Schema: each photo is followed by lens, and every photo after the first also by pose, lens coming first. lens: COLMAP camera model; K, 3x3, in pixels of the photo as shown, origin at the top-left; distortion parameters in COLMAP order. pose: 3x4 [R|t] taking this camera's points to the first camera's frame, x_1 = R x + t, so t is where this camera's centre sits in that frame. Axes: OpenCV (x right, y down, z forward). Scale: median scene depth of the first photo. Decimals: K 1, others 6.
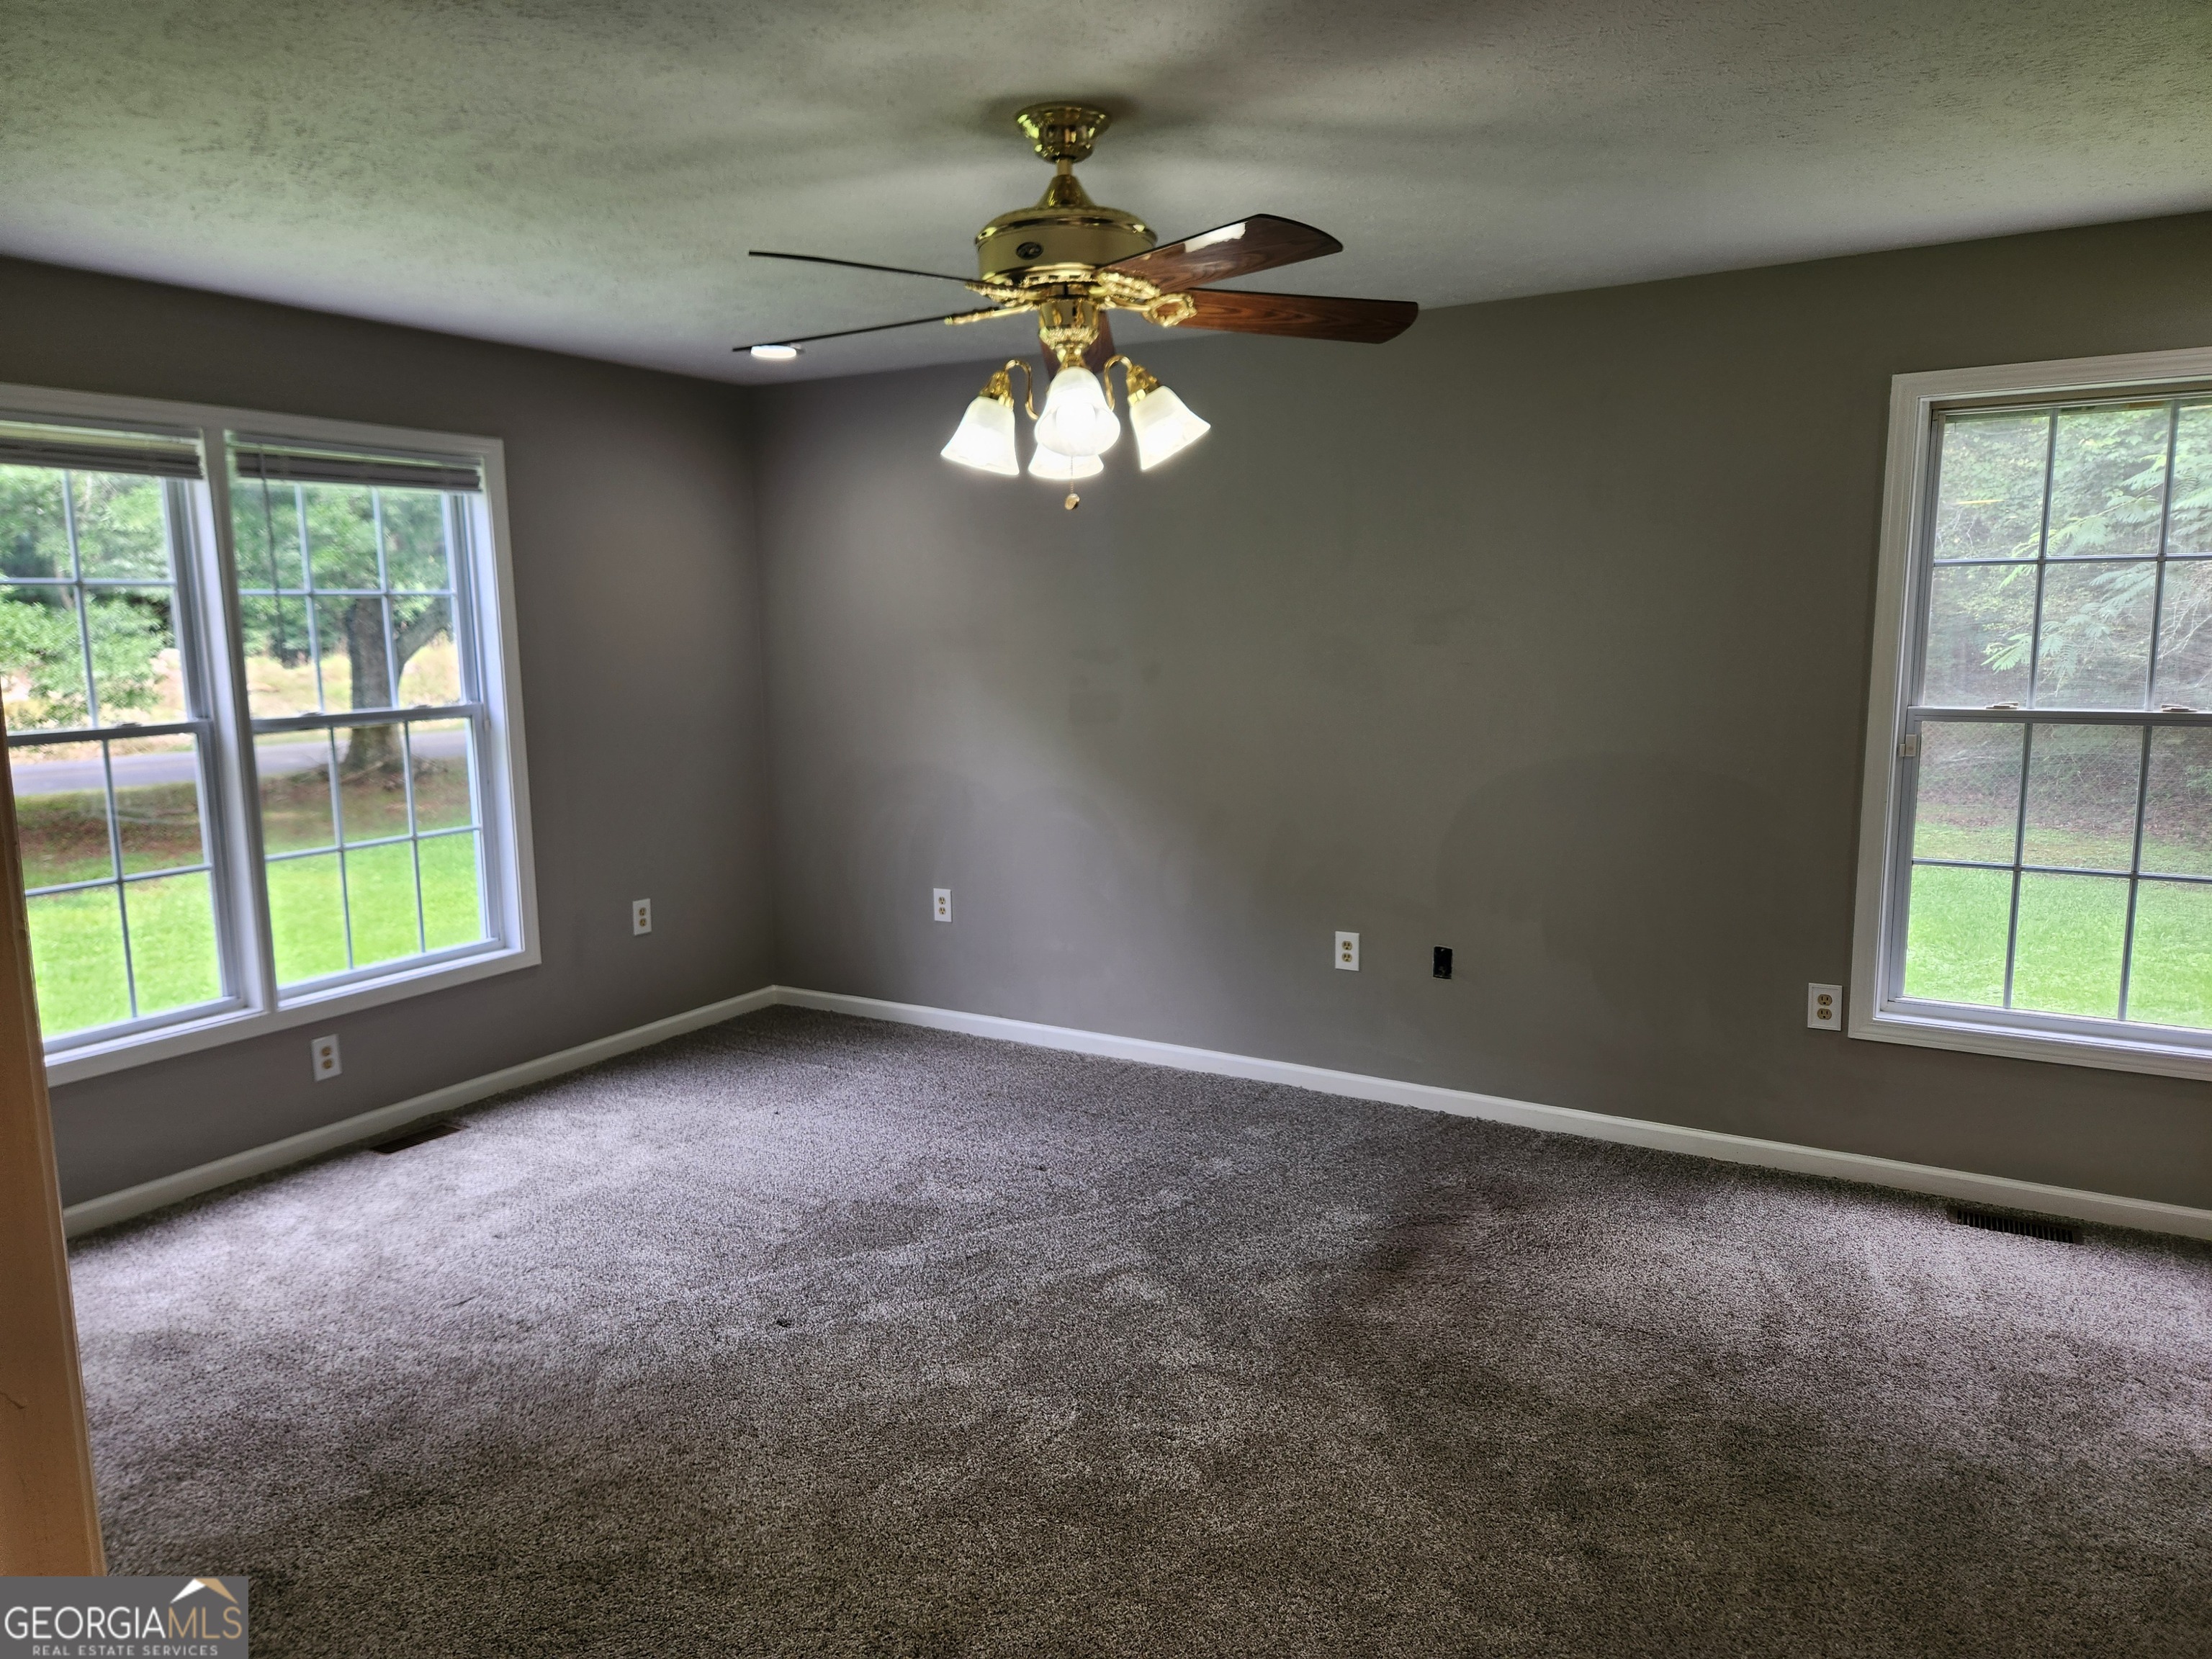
lens RADIAL K [[1512.0, 0, 1183.2], [0, 1512.0, 814.8], [0, 0, 1]] dist [0.079605, -0.090749]
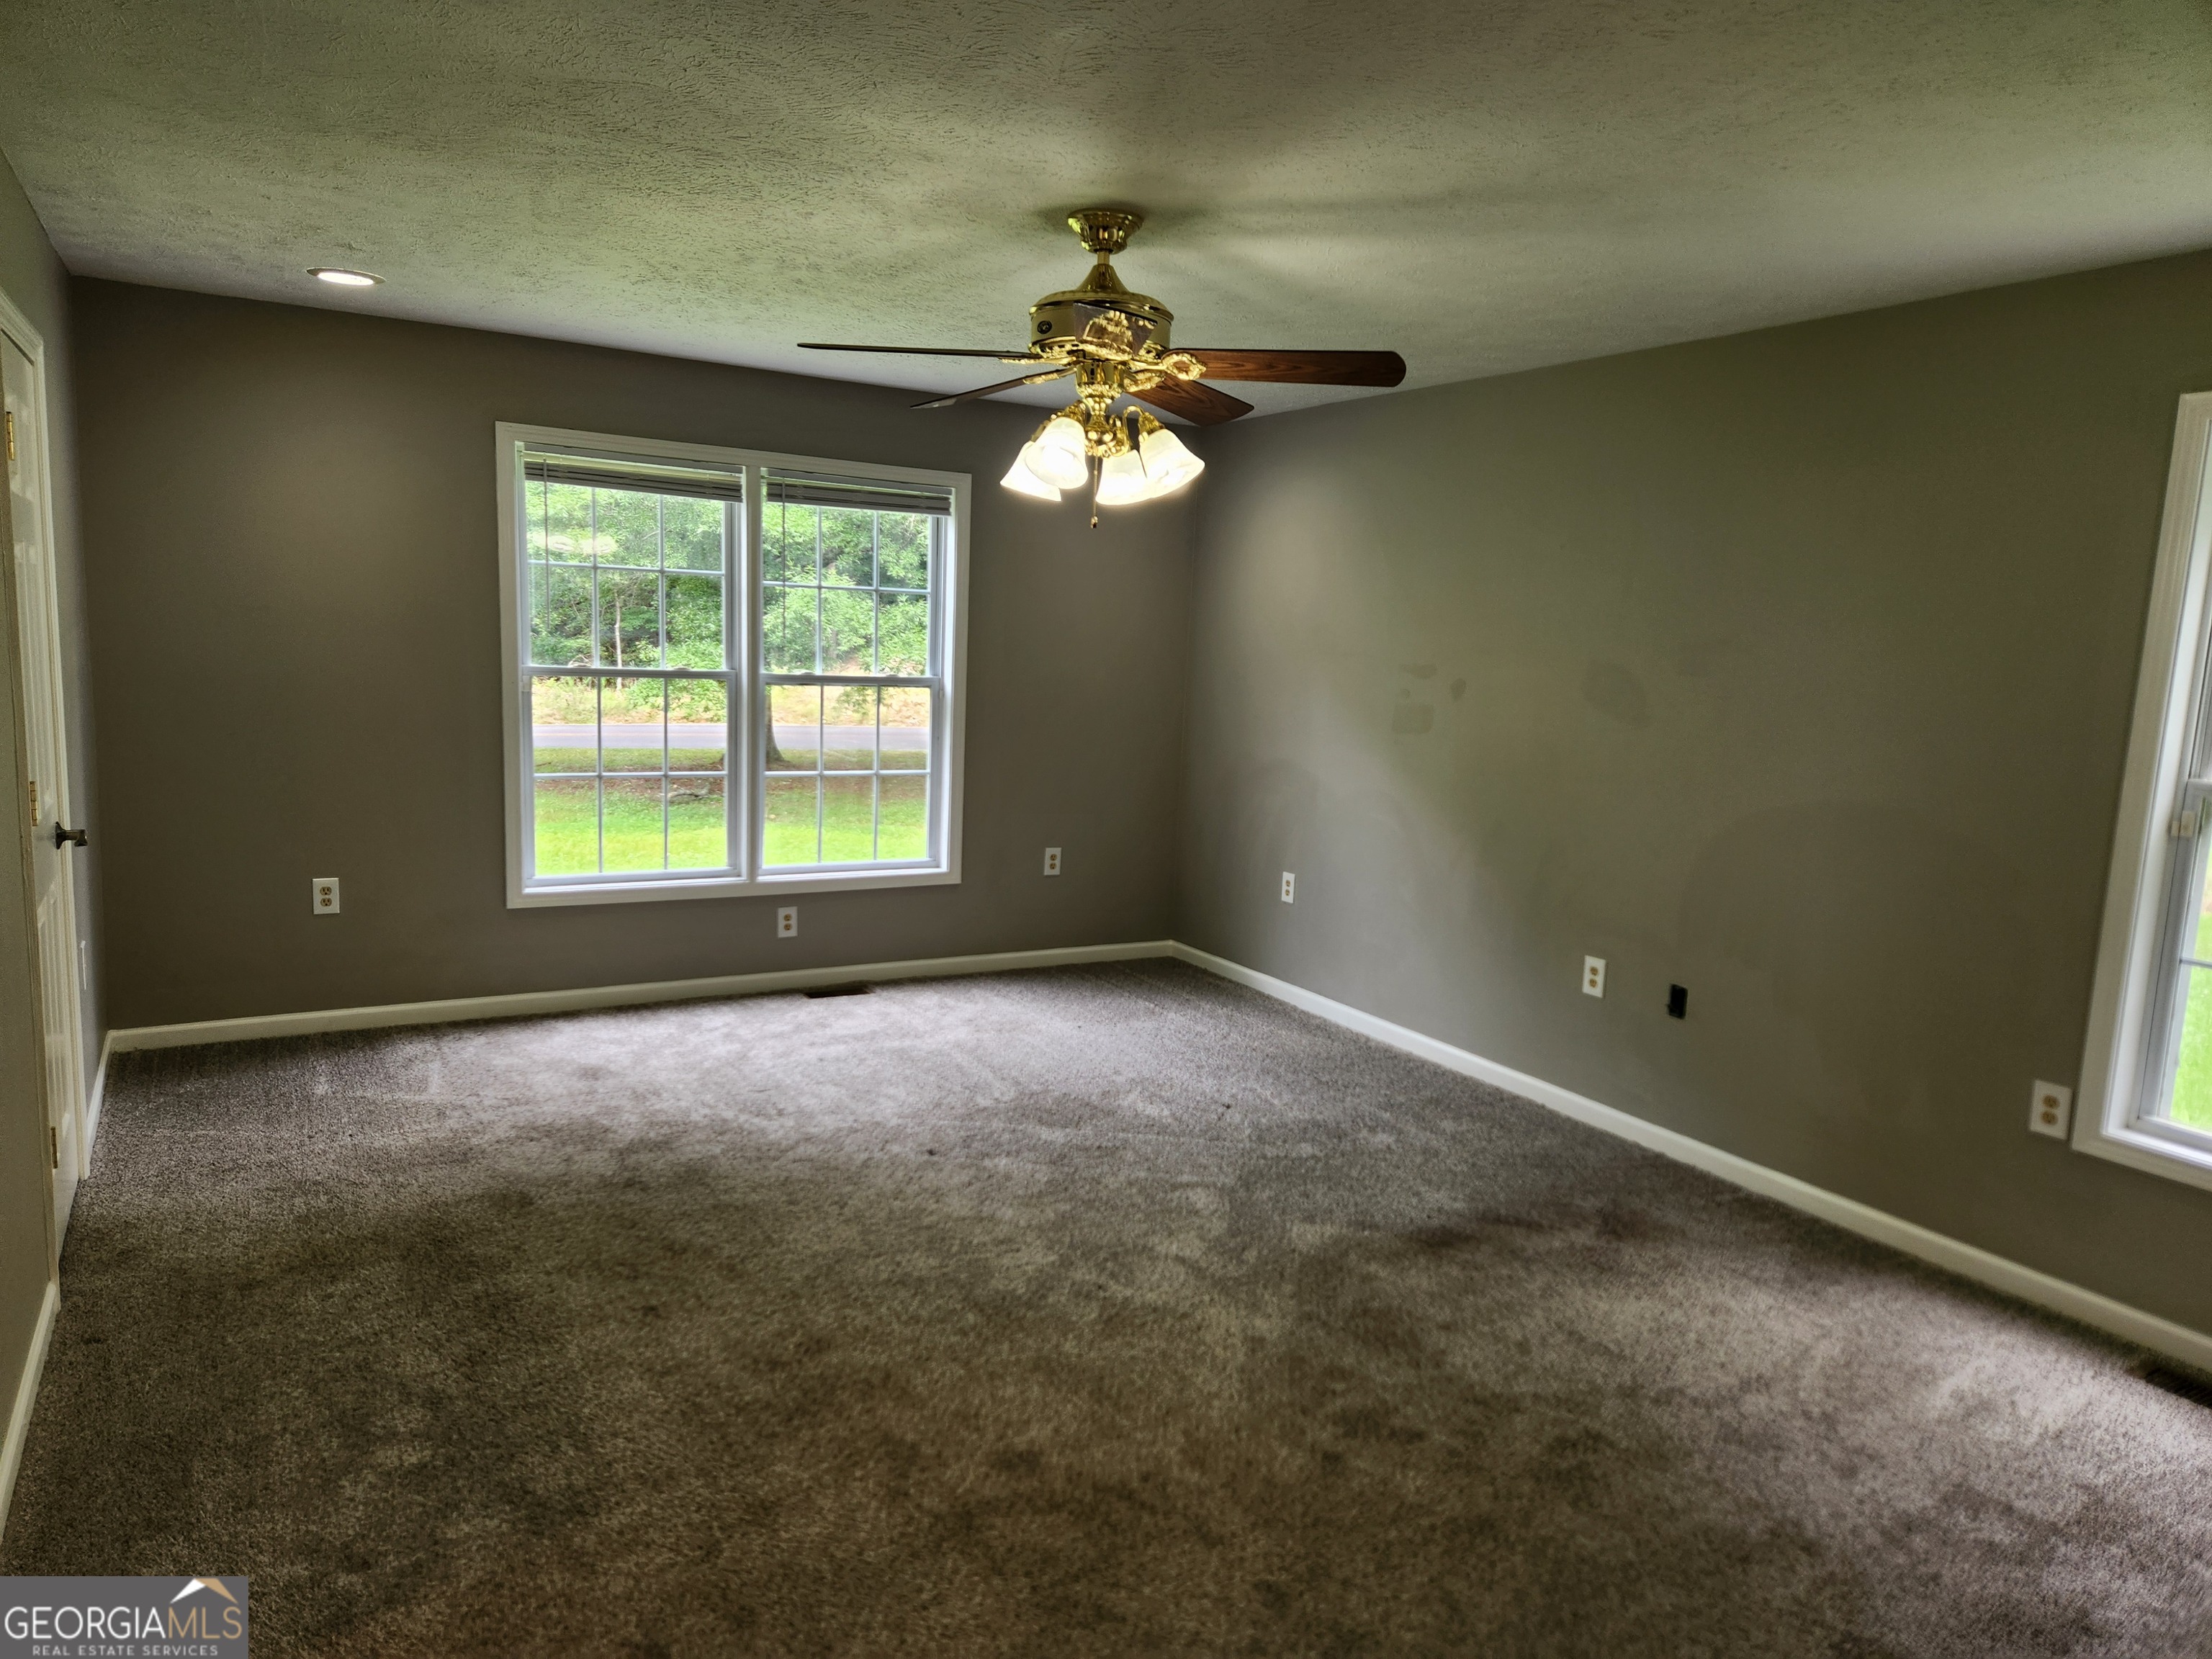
lens RADIAL K [[1482.4, 0, 1093.7], [0, 1482.4, 821.7], [0, 0, 1]] dist [0.090977, -0.083014]
pose [[0.865316, 0.114886, -0.487883, 0.352451], [-0.120187, 0.992538, 0.020558, 0.008865], [0.486605, 0.040848, 0.872667, -0.039040]]
